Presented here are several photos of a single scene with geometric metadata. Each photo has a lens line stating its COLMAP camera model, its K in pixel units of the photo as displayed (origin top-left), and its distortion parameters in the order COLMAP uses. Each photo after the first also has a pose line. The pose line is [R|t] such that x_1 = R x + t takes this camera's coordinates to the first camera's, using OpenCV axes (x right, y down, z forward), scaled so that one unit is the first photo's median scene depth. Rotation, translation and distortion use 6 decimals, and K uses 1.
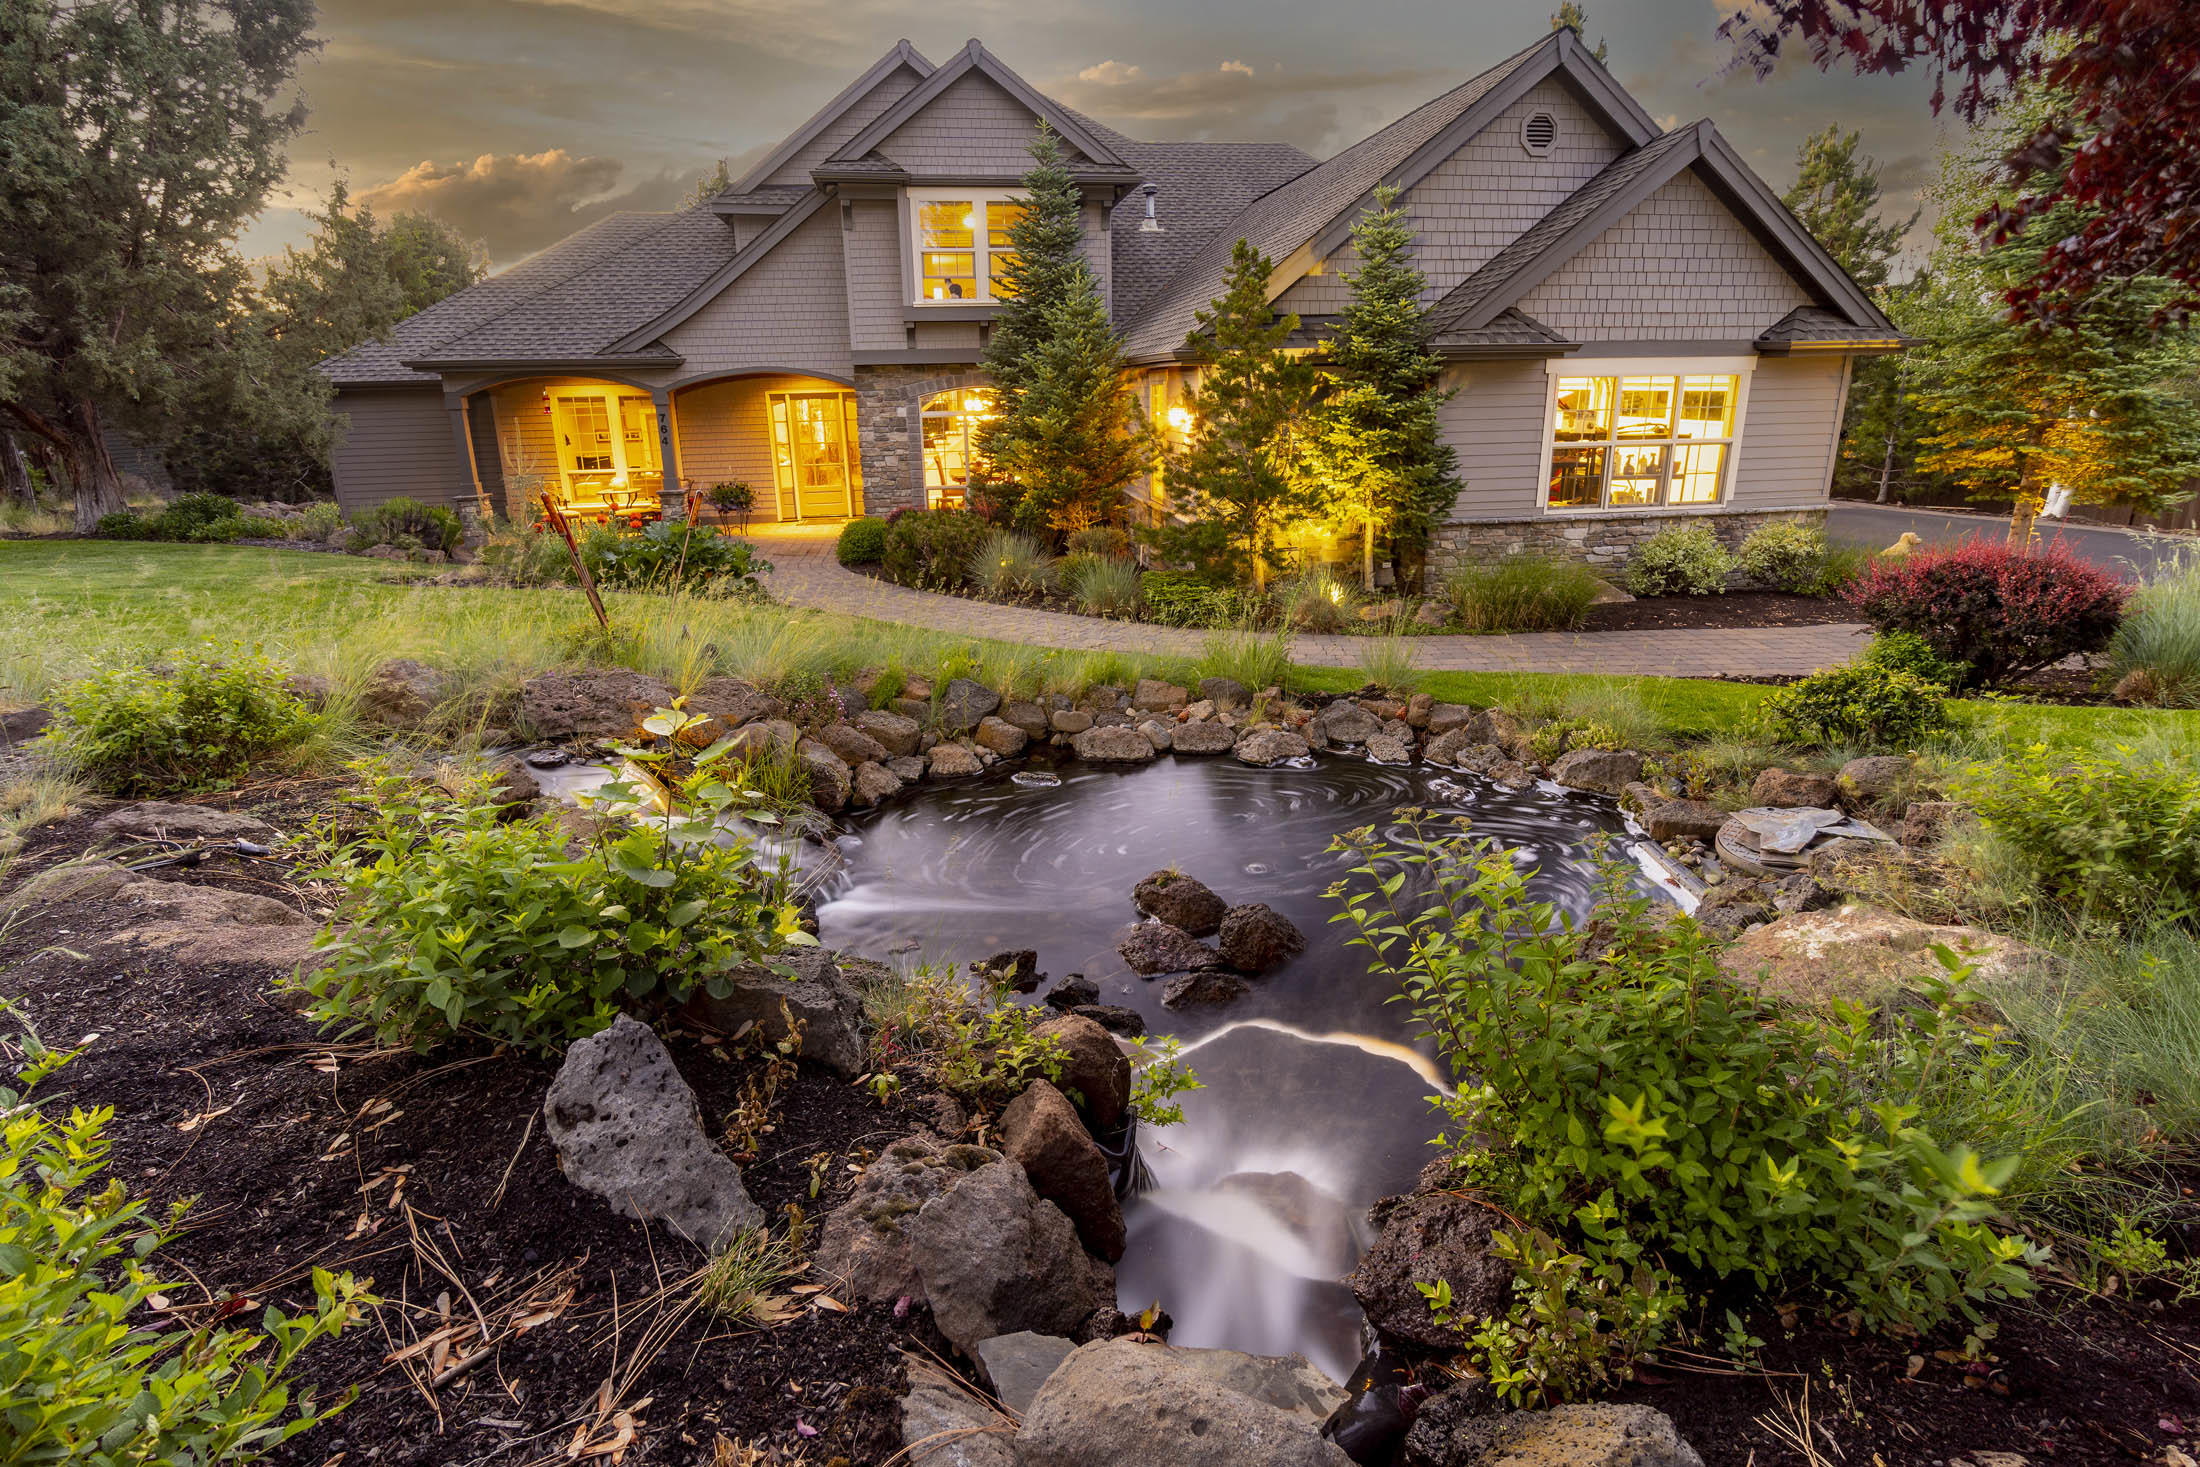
lens RADIAL K [[1016.5, 0, 1100.0], [0, 1016.5, 733.5], [0, 0, 1]] dist [-0.006595, 0.001052]
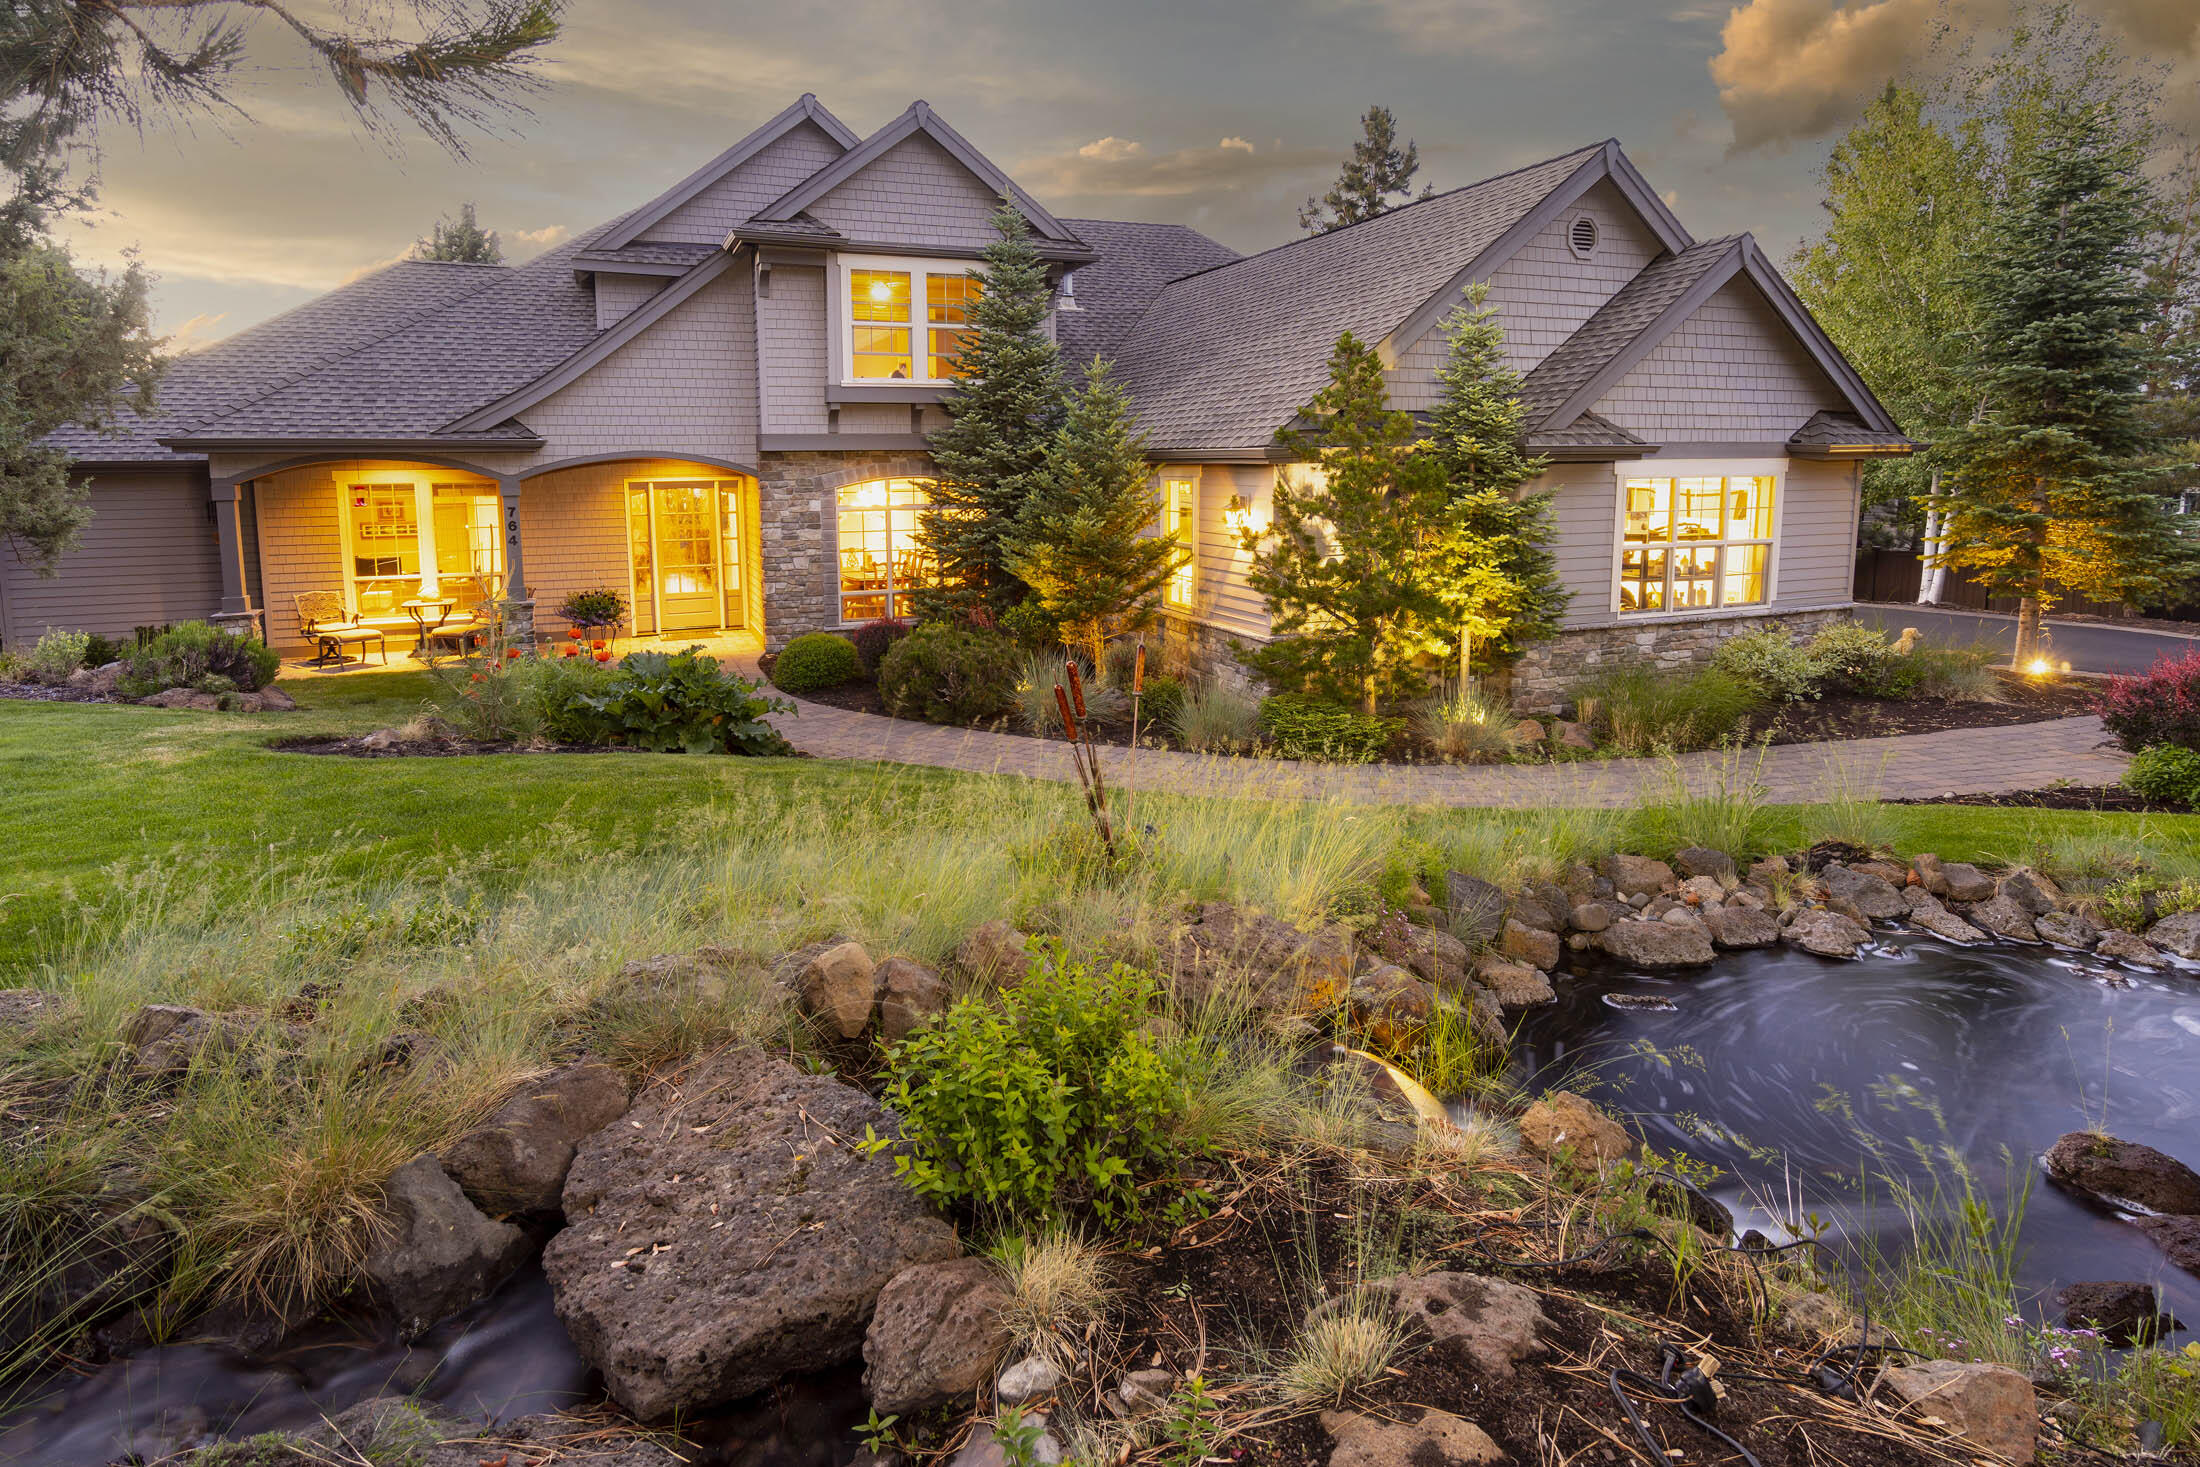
lens RADIAL K [[1169.3, 0, 1099.6], [0, 1169.3, 677.1], [0, 0, 1]] dist [0.000203, -0.001069]
pose [[0.976565, -0.028196, 0.213369, -0.202922], [0.059830, 0.987871, -0.143290, -0.030432], [-0.206741, 0.152698, 0.966407, 0.055045]]
